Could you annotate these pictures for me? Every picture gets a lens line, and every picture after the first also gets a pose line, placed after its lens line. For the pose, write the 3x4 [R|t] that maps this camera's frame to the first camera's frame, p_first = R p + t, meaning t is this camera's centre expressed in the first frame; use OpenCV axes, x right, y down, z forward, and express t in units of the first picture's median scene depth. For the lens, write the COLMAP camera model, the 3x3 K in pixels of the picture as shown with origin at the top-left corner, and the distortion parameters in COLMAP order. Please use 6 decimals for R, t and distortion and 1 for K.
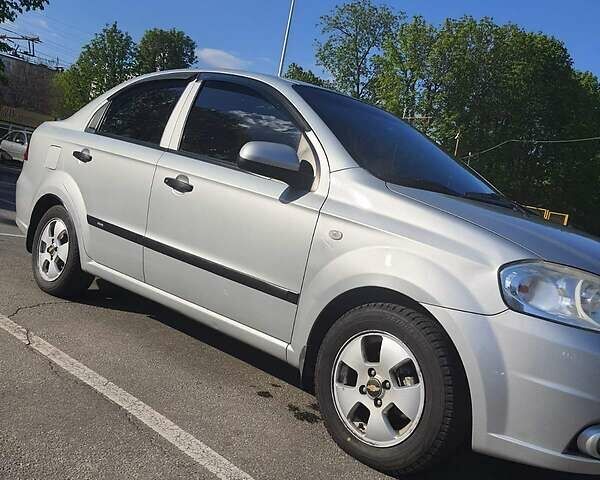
lens RADIAL K [[604.0, 0, 297.7], [0, 604.0, 244.3], [0, 0, 1]] dist [0.068736, 0.000000]
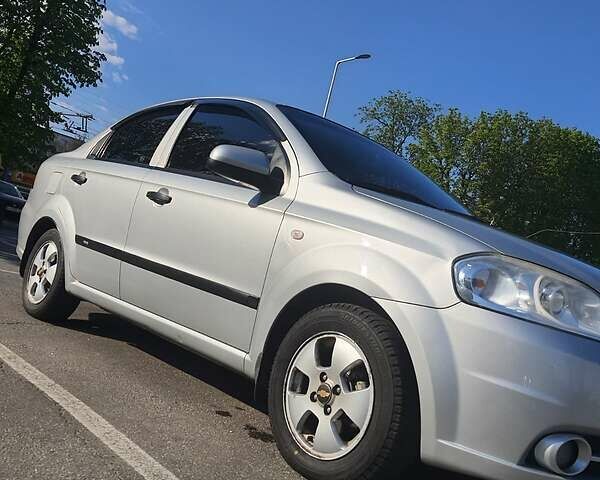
lens RADIAL K [[604.0, 0, 303.3], [0, 604.0, 237.0], [0, 0, 1]] dist [0.068736, 0.000000]
pose [[0.997258, 0.043952, -0.059541, 0.126739], [-0.052792, 0.986324, -0.156136, 0.134938], [0.051864, 0.158852, 0.985939, 0.046790]]
